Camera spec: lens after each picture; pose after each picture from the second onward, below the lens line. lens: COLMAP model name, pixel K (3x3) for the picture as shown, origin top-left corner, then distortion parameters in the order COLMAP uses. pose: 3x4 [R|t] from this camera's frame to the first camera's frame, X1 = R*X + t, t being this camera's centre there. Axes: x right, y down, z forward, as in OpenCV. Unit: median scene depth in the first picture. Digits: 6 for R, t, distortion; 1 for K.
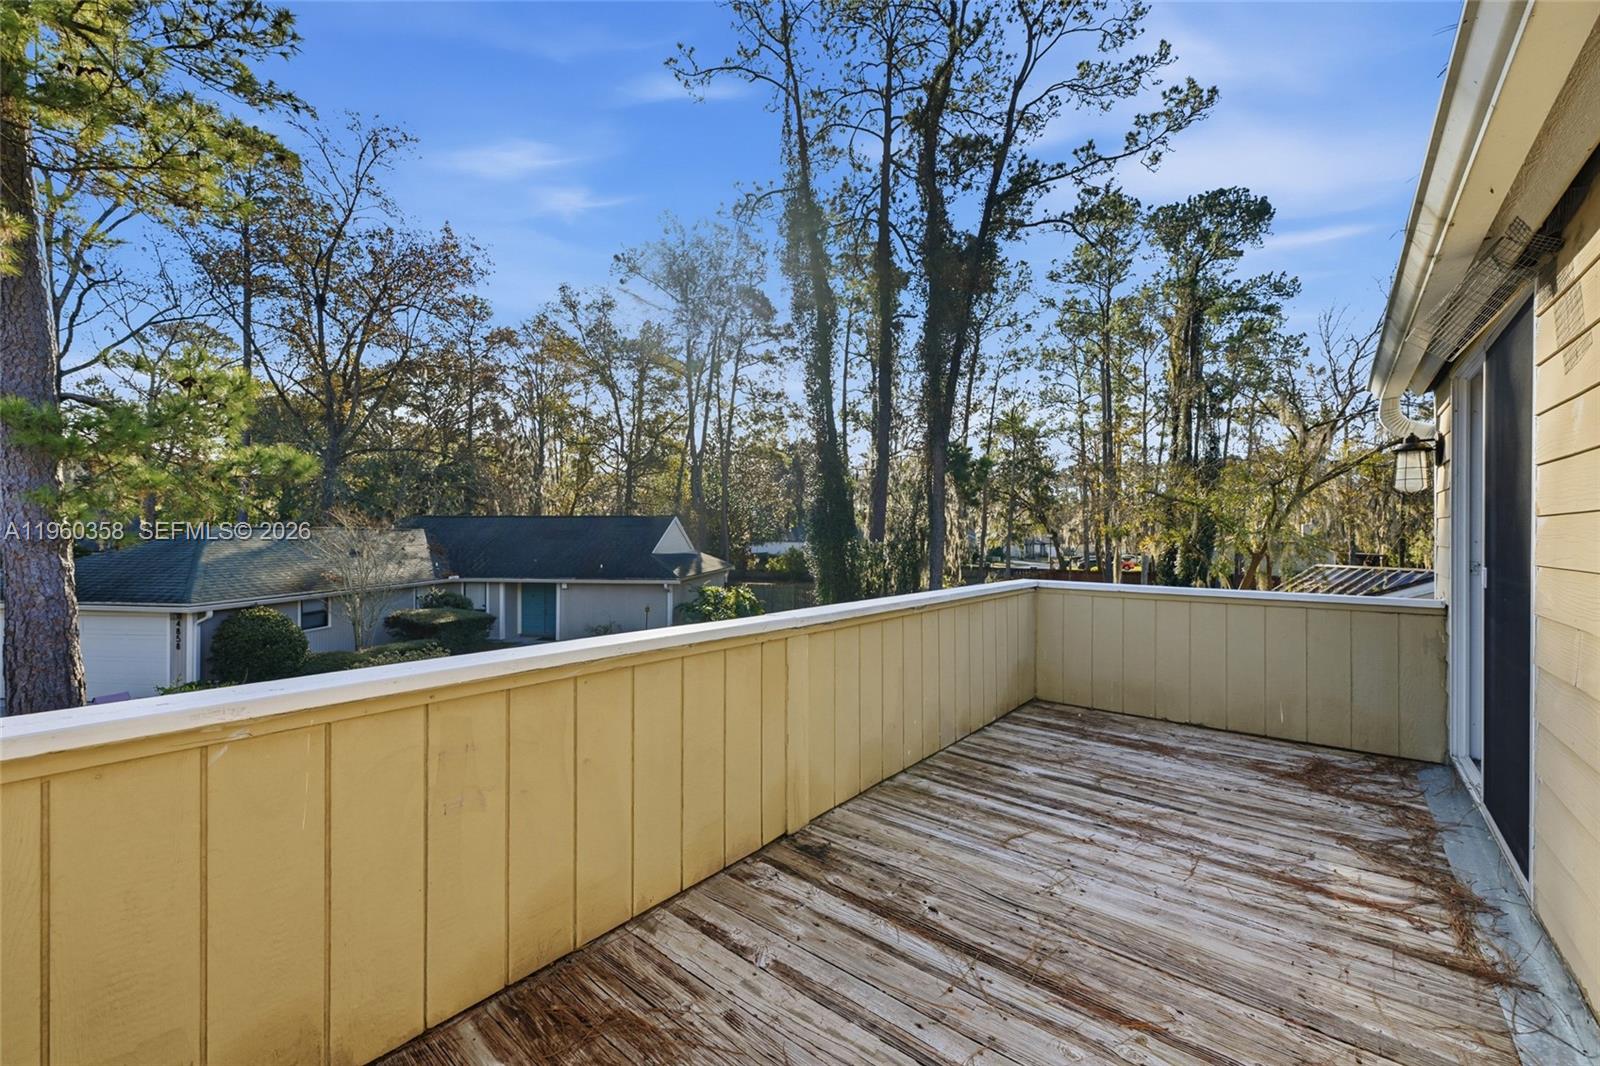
lens RADIAL K [[634.6, 0, 806.4], [0, 634.6, 537.1], [0, 0, 1]] dist [0.002230, 0.000019]
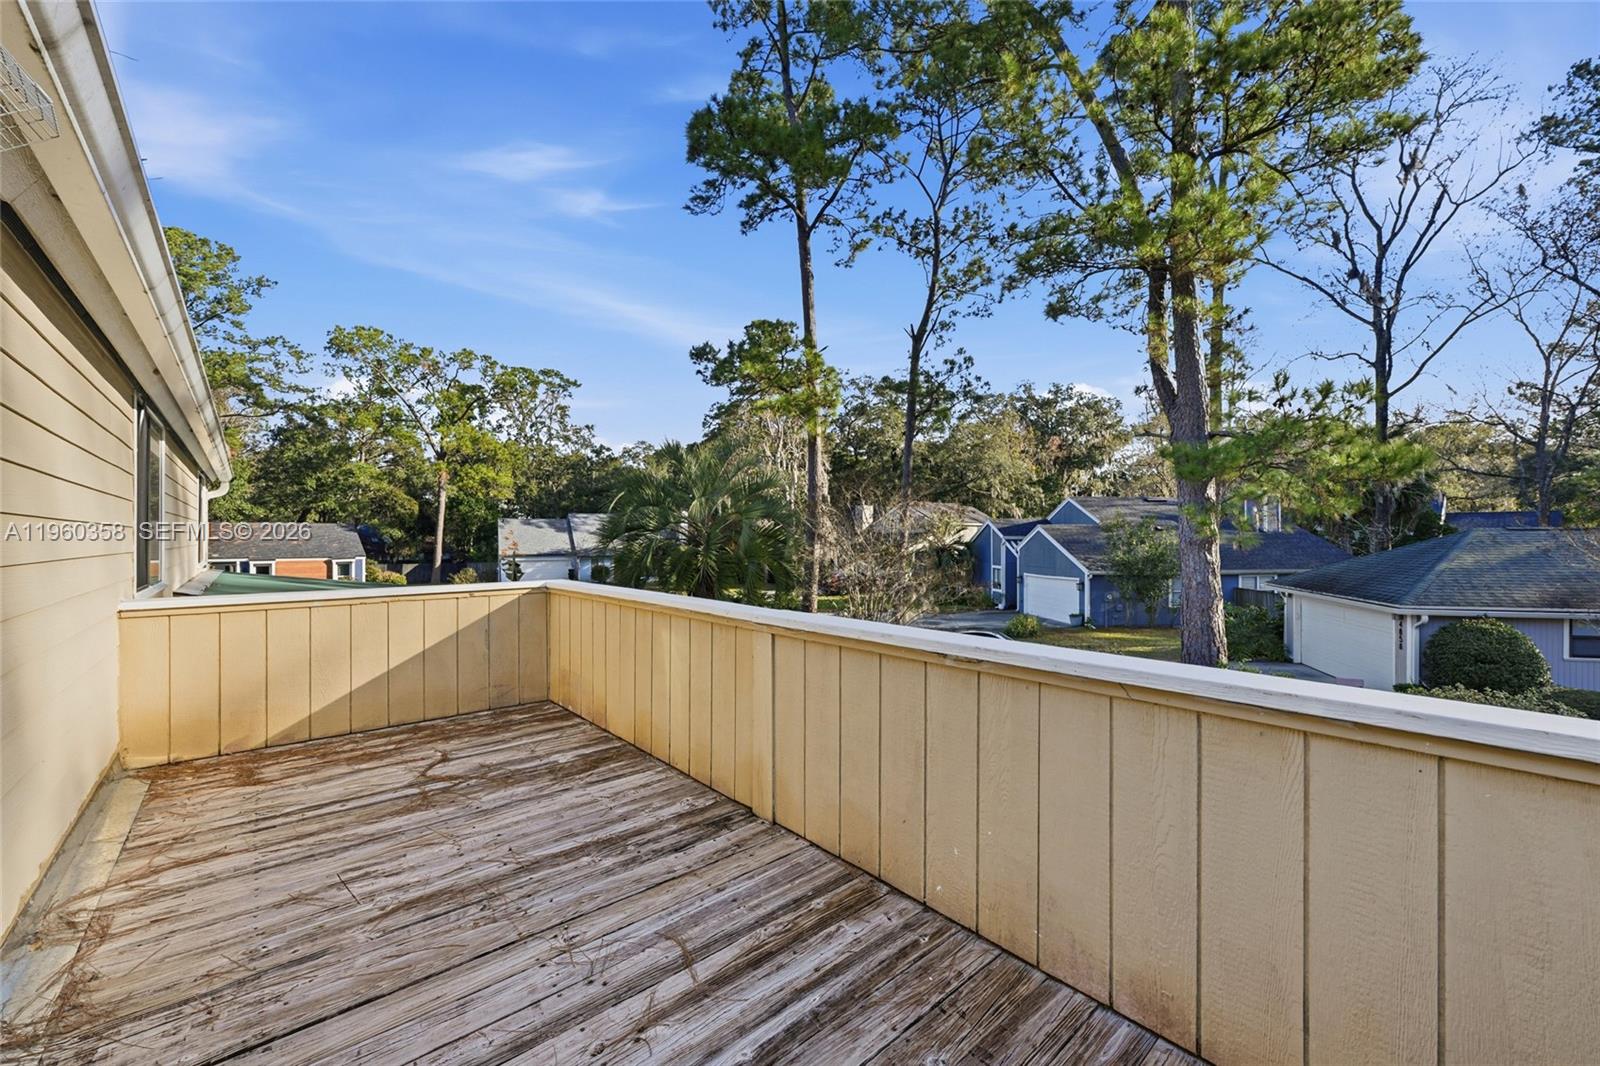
lens RADIAL K [[634.6, 0, 806.4], [0, 634.6, 537.1], [0, 0, 1]] dist [0.002230, 0.000019]
pose [[-0.166214, -0.001486, -0.986089, 0.933677], [-0.003242, 0.999994, -0.000961, -0.000529], [0.986084, 0.003037, -0.166218, 1.152857]]
